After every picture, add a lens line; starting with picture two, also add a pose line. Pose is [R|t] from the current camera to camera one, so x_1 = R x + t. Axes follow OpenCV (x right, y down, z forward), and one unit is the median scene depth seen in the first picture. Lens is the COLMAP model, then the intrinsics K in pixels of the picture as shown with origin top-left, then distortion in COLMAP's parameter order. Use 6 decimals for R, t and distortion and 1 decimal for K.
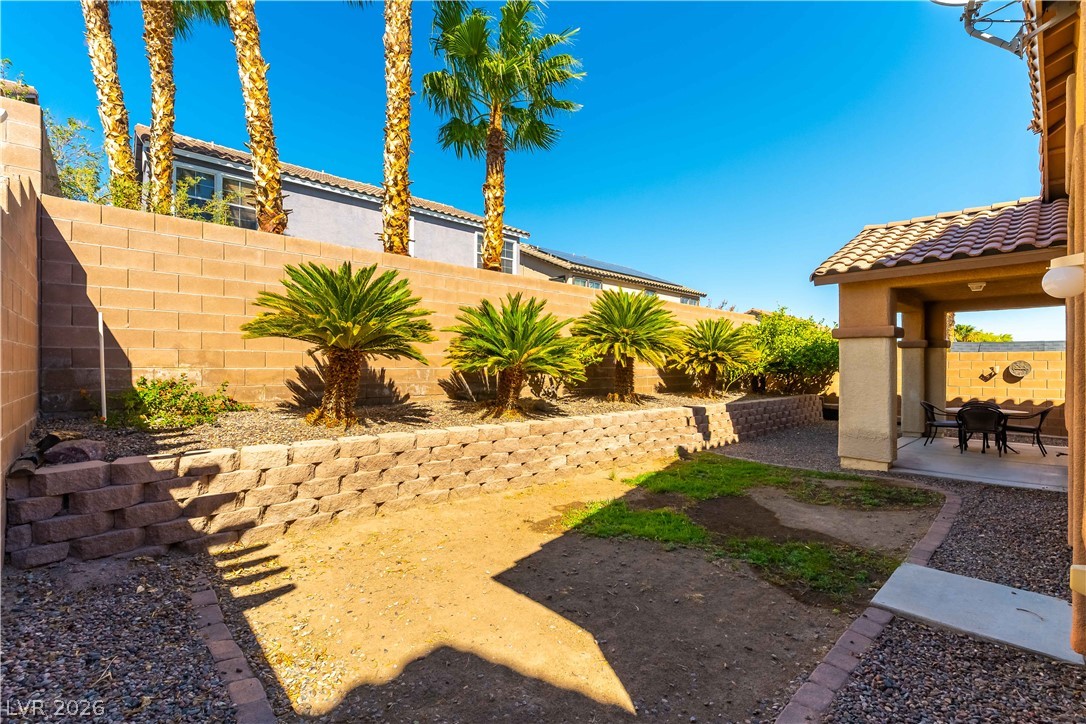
lens RADIAL K [[473.3, 0, 554.4], [0, 473.3, 362.7], [0, 0, 1]] dist [0.002998, -0.000982]
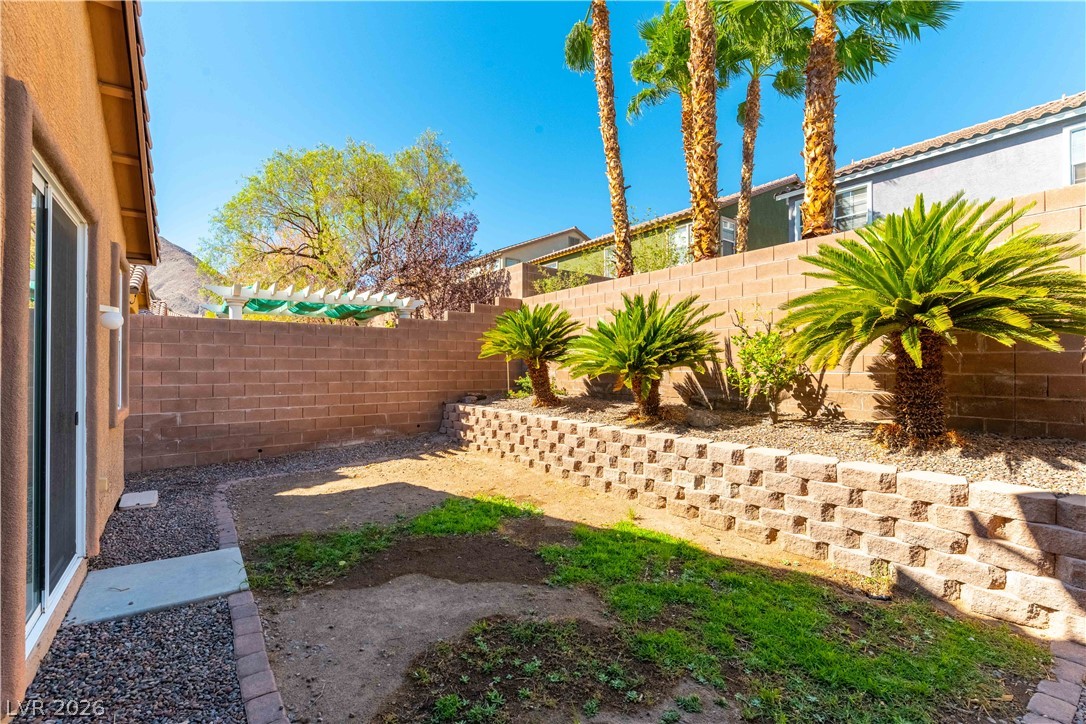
lens RADIAL K [[473.3, 0, 545.3], [0, 473.3, 362.9], [0, 0, 1]] dist [0.002998, -0.000982]
pose [[-0.110897, -0.014332, -0.993729, 1.165987], [0.003564, 0.999884, -0.014818, 0.010491], [0.993826, -0.005185, -0.110833, 1.233141]]
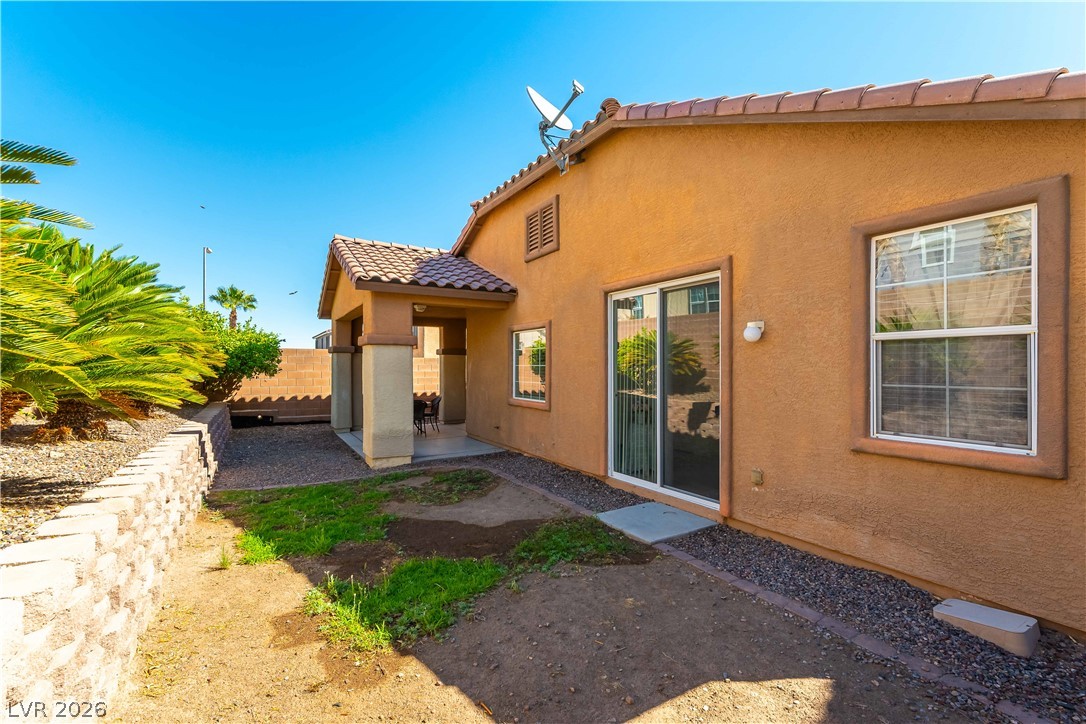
lens RADIAL K [[473.3, 0, 547.2], [0, 473.3, 364.8], [0, 0, 1]] dist [0.002998, -0.000982]
pose [[0.211614, 0.001217, 0.977353, -0.484502], [-0.007519, 0.999972, 0.000383, -0.015271], [-0.977324, -0.007430, 0.211617, 0.623263]]
